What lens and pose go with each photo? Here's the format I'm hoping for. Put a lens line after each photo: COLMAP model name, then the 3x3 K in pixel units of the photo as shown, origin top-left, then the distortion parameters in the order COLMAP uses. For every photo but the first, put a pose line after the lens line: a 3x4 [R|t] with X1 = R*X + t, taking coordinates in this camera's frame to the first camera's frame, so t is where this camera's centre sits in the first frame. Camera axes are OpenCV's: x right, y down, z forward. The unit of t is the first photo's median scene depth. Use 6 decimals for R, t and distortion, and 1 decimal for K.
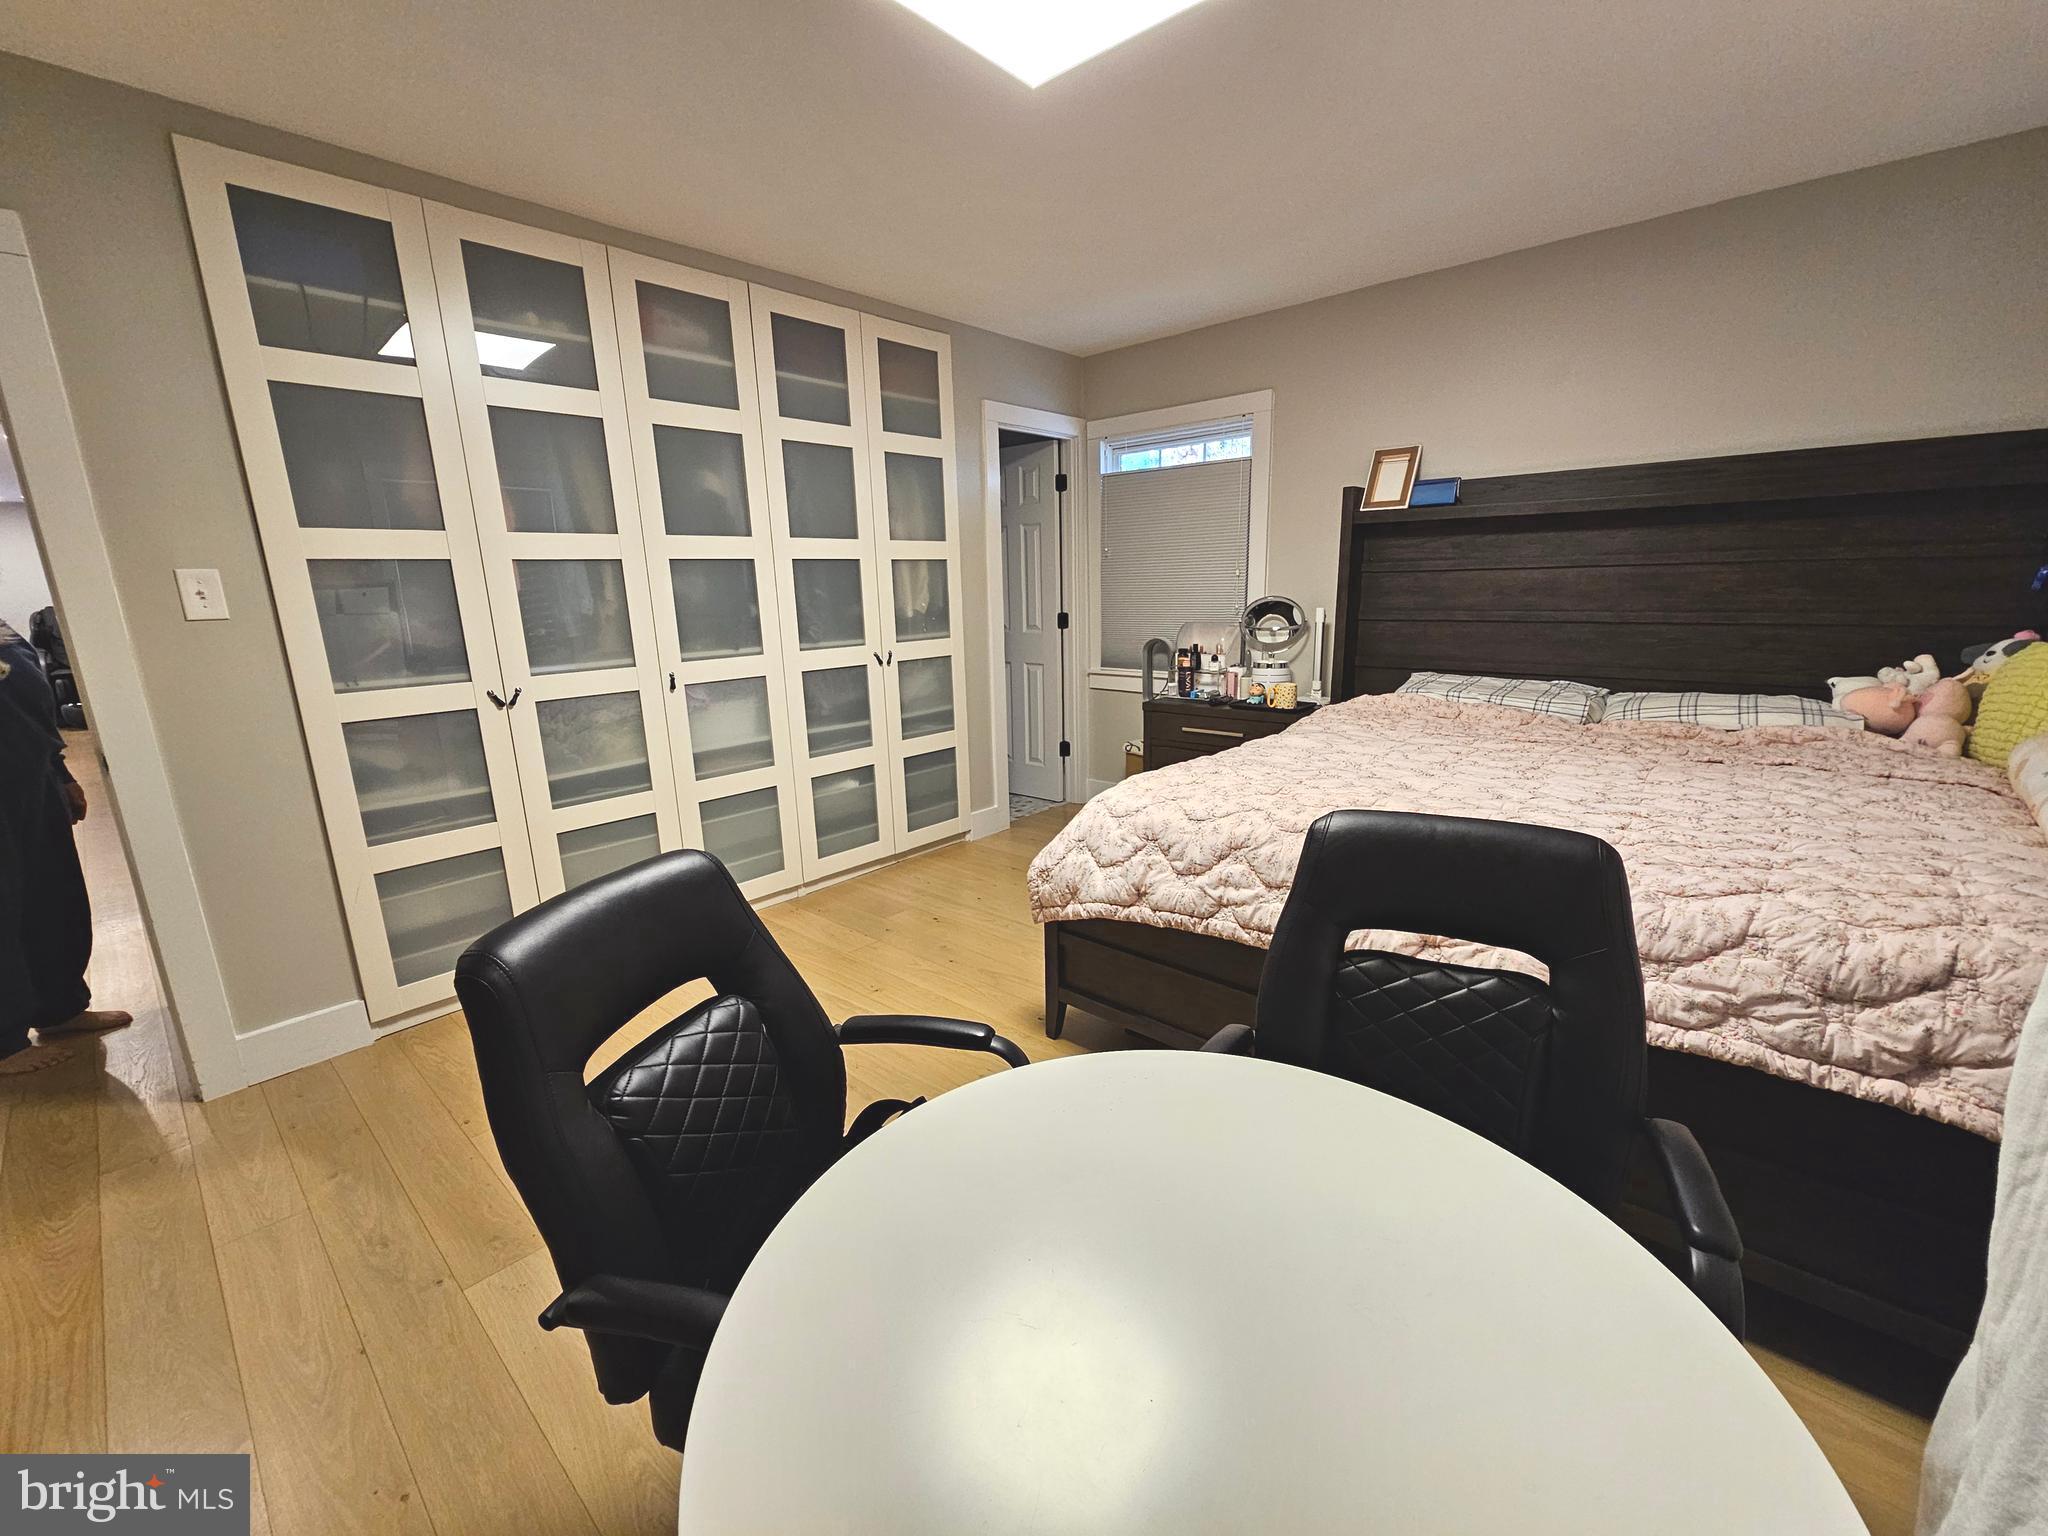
lens RADIAL K [[836.5, 0, 1022.9], [0, 836.5, 777.7], [0, 0, 1]] dist [-0.003115, 0.000790]
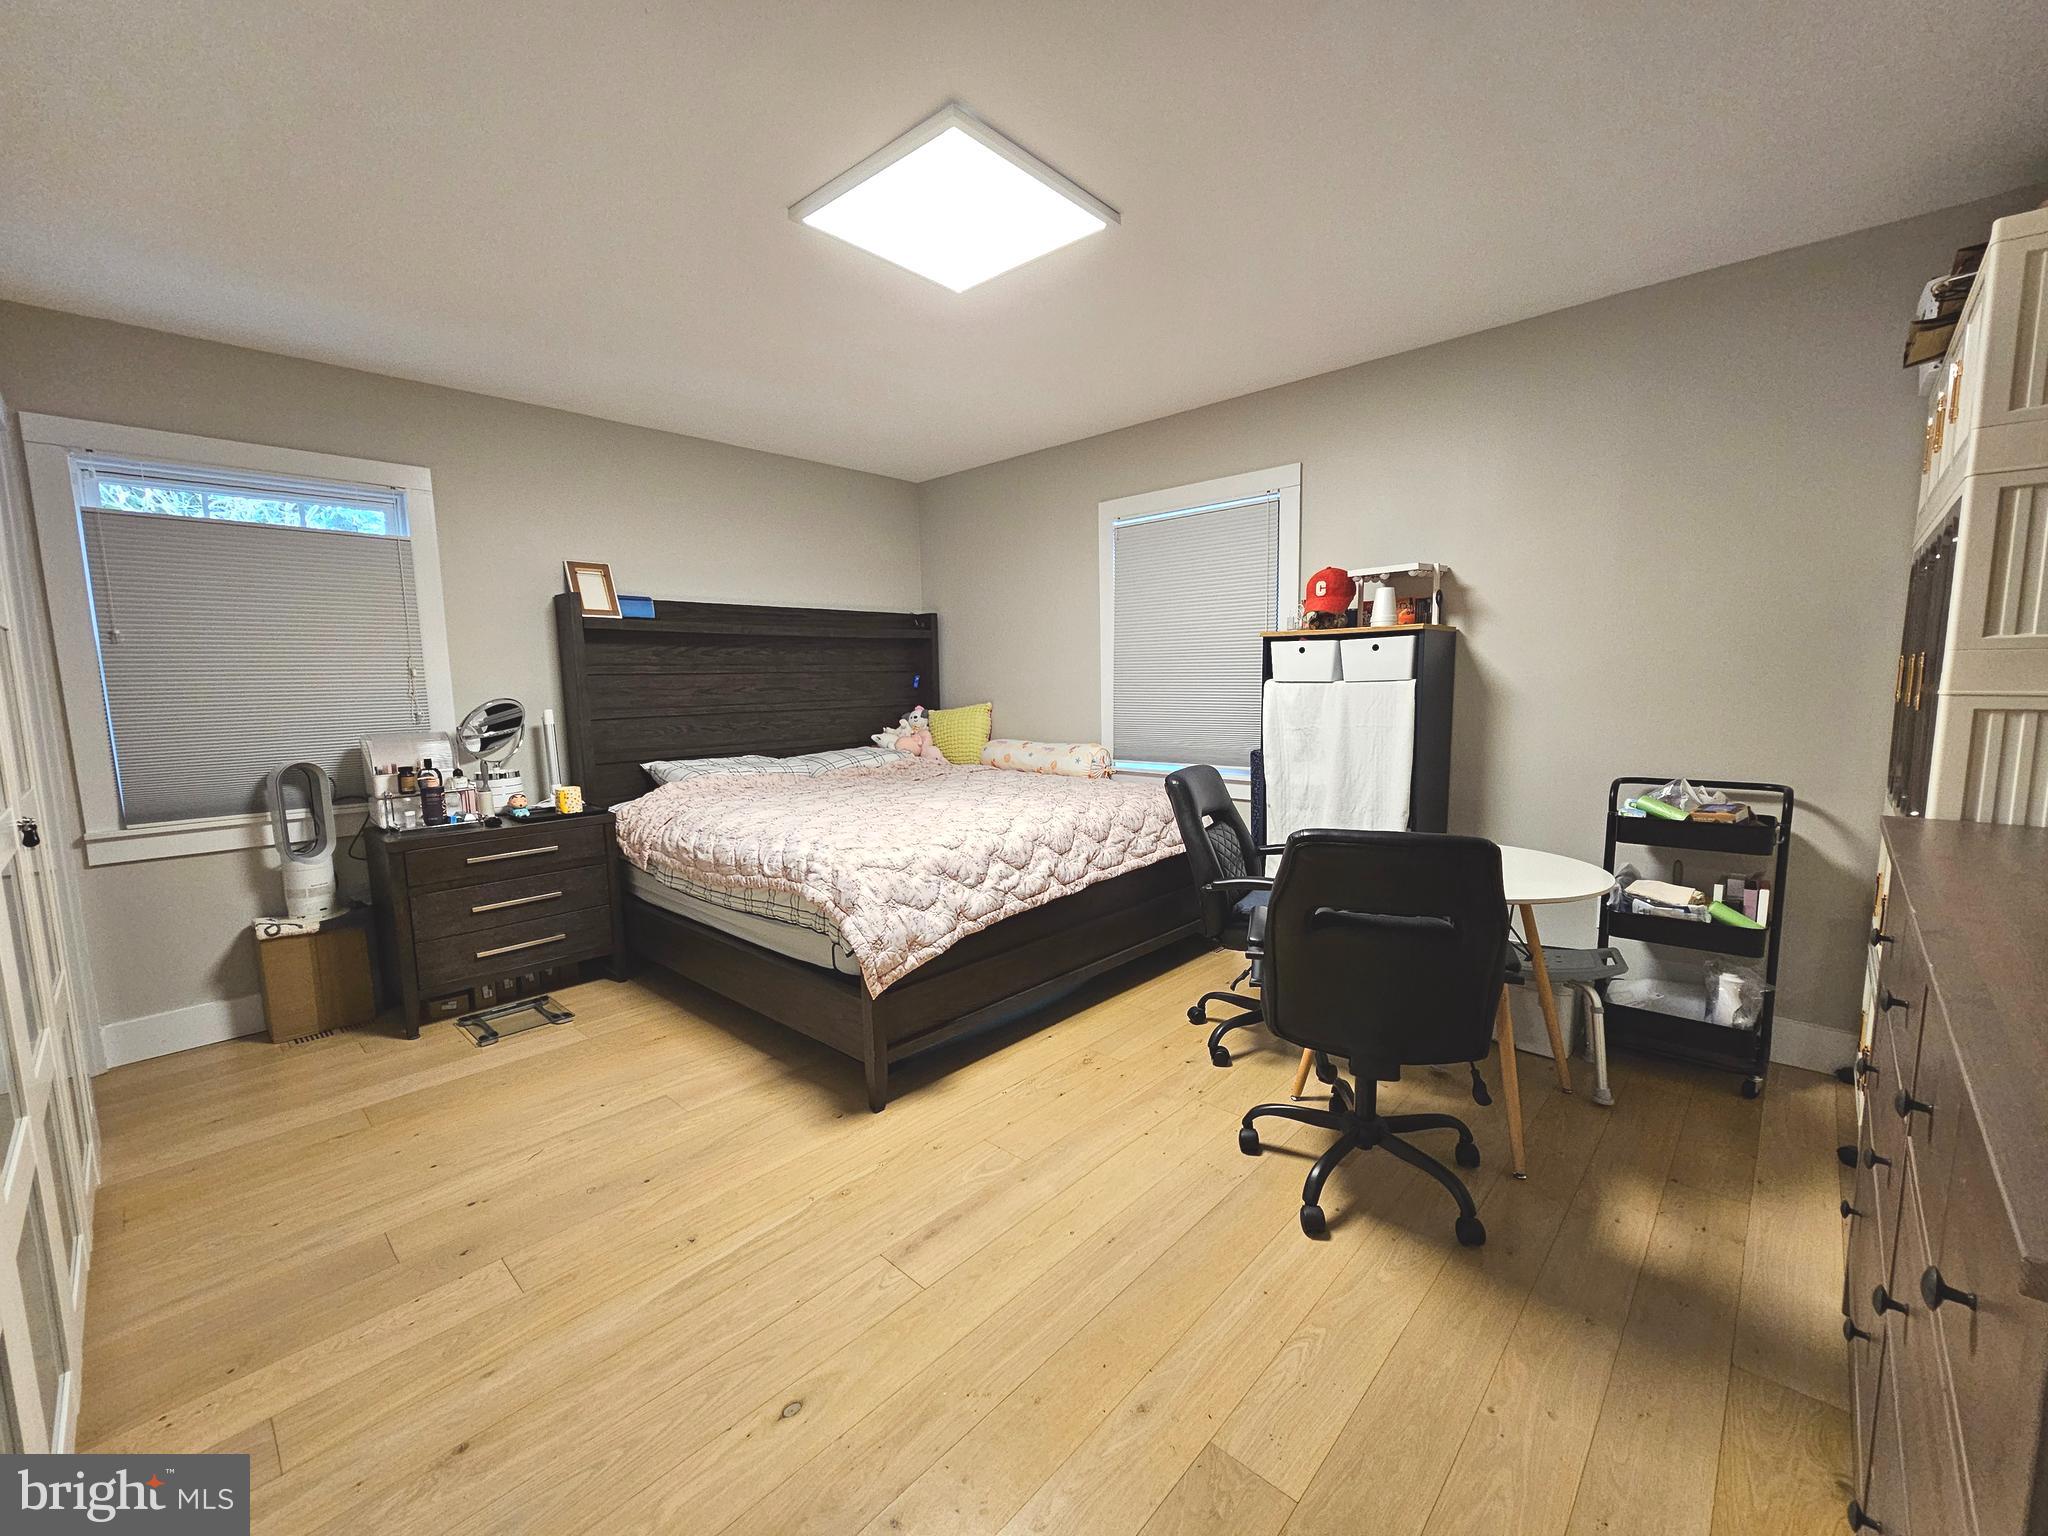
lens RADIAL K [[836.5, 0, 1023.5], [0, 836.5, 772.8], [0, 0, 1]] dist [-0.003115, 0.000790]
pose [[0.014045, -0.092243, 0.995637, -0.658407], [0.240877, 0.966723, 0.086167, -0.091446], [-0.970454, 0.238616, 0.035797, 0.490687]]
